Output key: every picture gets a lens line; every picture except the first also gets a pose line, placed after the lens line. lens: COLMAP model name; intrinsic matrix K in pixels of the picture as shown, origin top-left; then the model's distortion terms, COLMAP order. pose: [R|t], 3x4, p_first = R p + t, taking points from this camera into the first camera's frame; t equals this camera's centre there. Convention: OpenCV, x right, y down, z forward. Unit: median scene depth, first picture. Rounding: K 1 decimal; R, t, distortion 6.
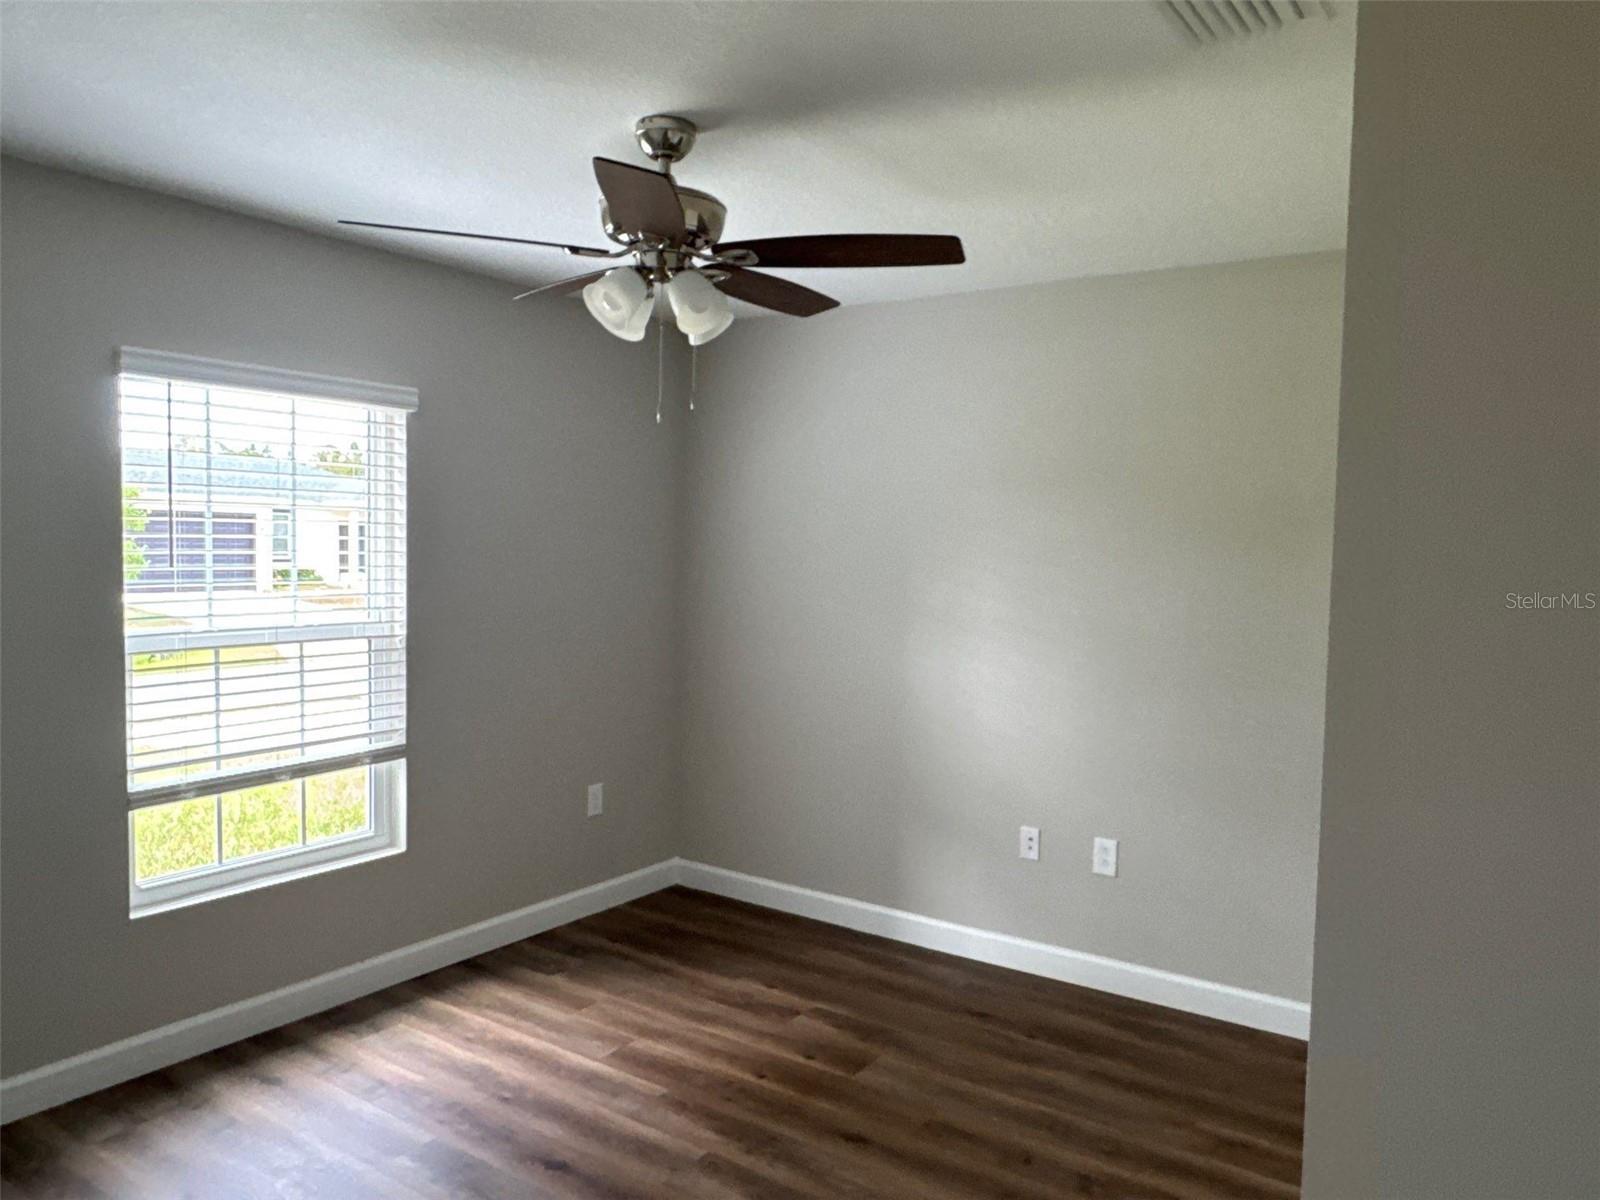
lens RADIAL K [[1140.6, 0, 801.3], [0, 1140.6, 617.4], [0, 0, 1]] dist [0.034403, -0.072915]
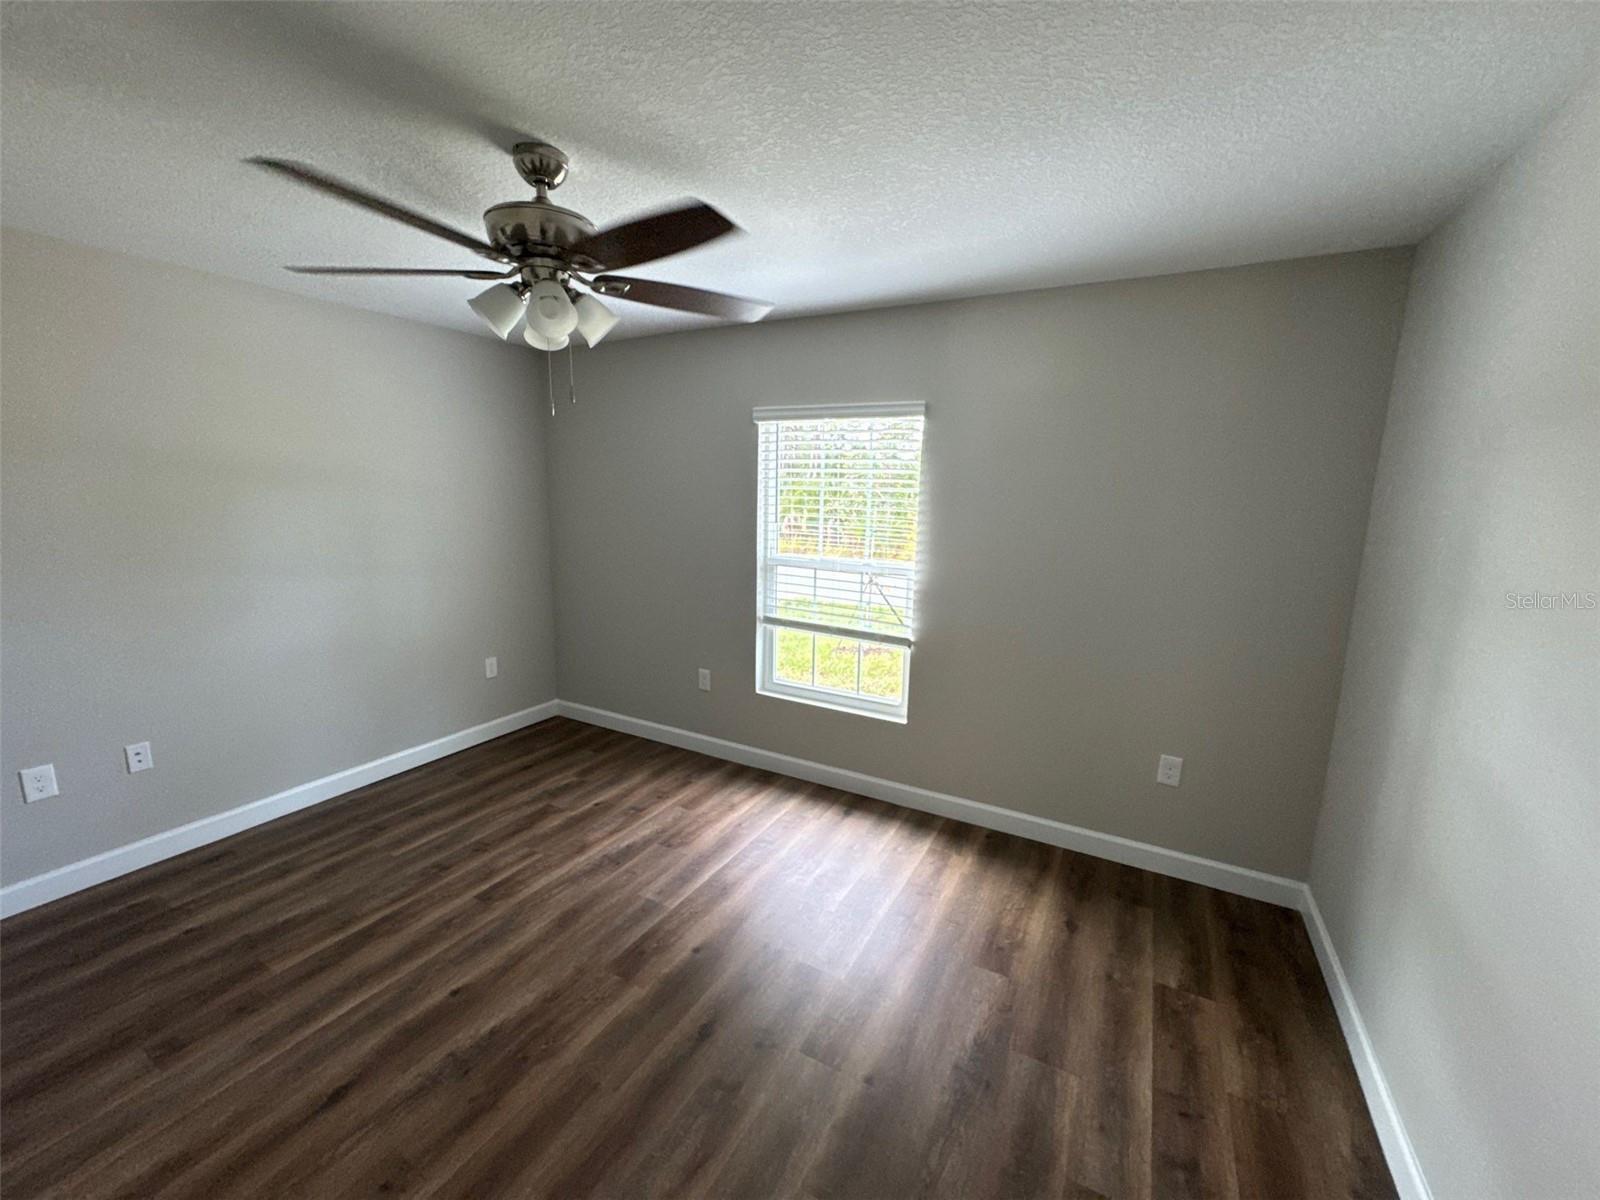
lens RADIAL K [[640.1, 0, 800.1], [0, 640.1, 591.9], [0, 0, 1]] dist [-0.000084, 0.000023]
pose [[0.097746, 0.130906, -0.986564, 0.452117], [-0.086204, 0.988699, 0.122648, -0.054303], [0.991471, 0.073057, 0.107926, 0.810743]]
